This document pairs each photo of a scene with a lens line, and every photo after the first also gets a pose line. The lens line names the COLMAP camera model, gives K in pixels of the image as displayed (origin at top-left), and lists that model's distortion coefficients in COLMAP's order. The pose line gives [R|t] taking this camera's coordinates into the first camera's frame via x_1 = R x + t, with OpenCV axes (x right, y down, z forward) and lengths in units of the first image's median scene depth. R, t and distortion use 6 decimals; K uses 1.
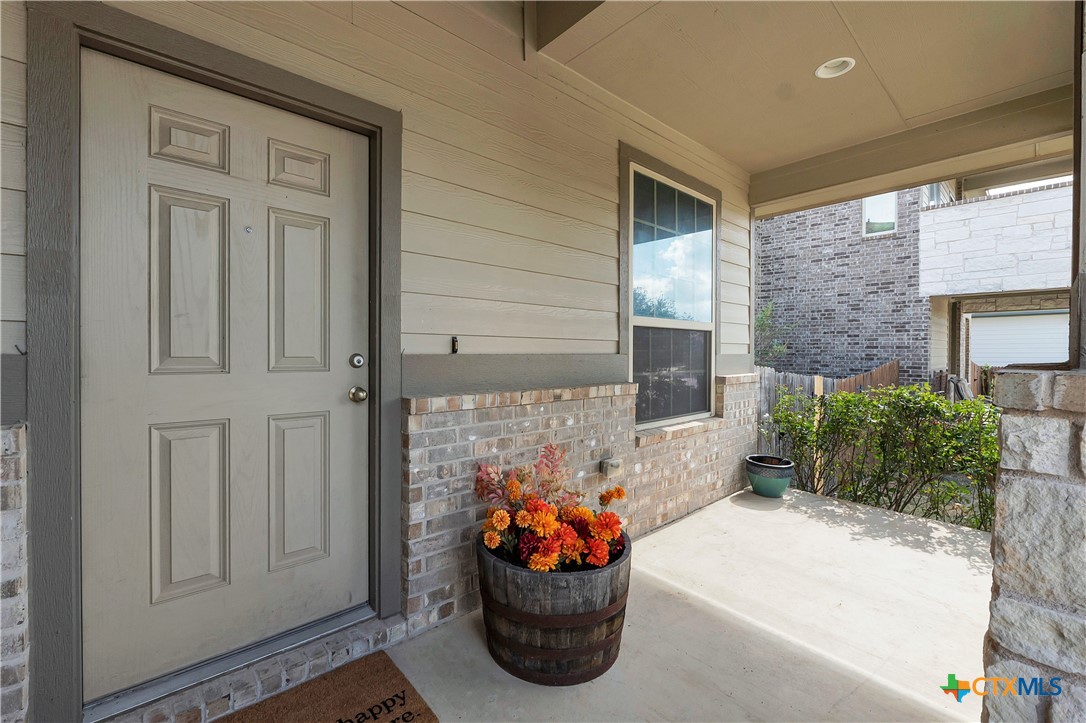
lens RADIAL K [[457.5, 0, 542.2], [0, 457.5, 358.0], [0, 0, 1]] dist [-0.006909, 0.000063]
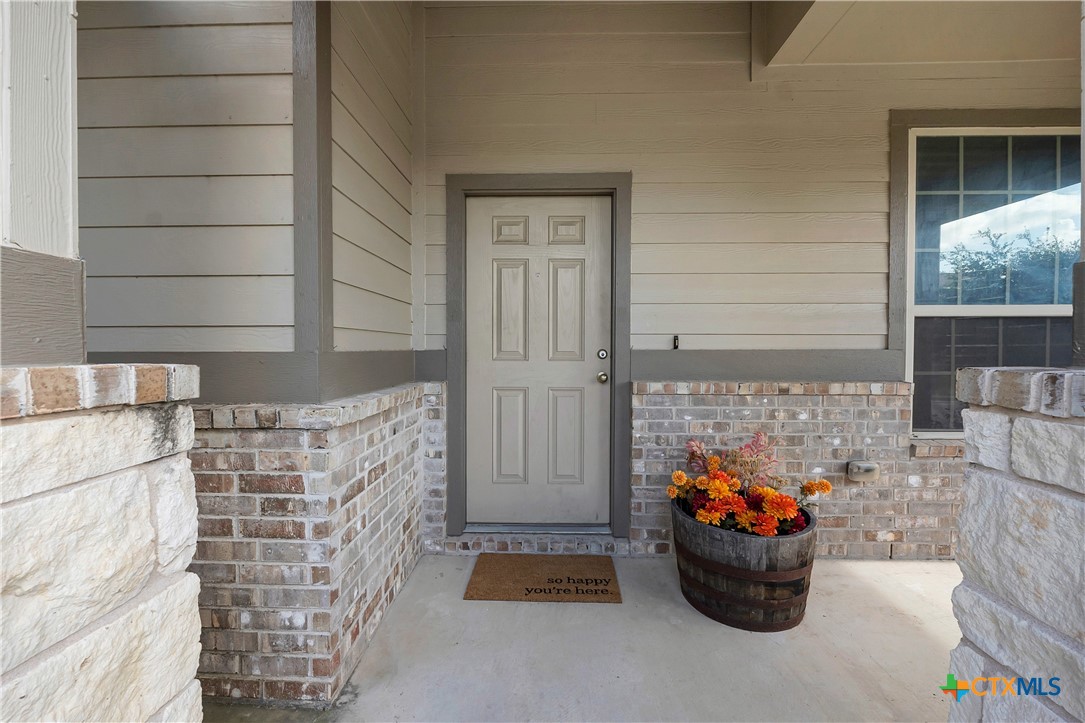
lens RADIAL K [[457.0, 0, 541.7], [0, 457.0, 357.5], [0, 0, 1]] dist [-0.006909, 0.000063]
pose [[0.727222, 0.012250, -0.686293, 0.442508], [-0.005609, 0.999913, 0.011904, 0.000210], [0.686380, -0.004807, 0.727228, -0.178154]]
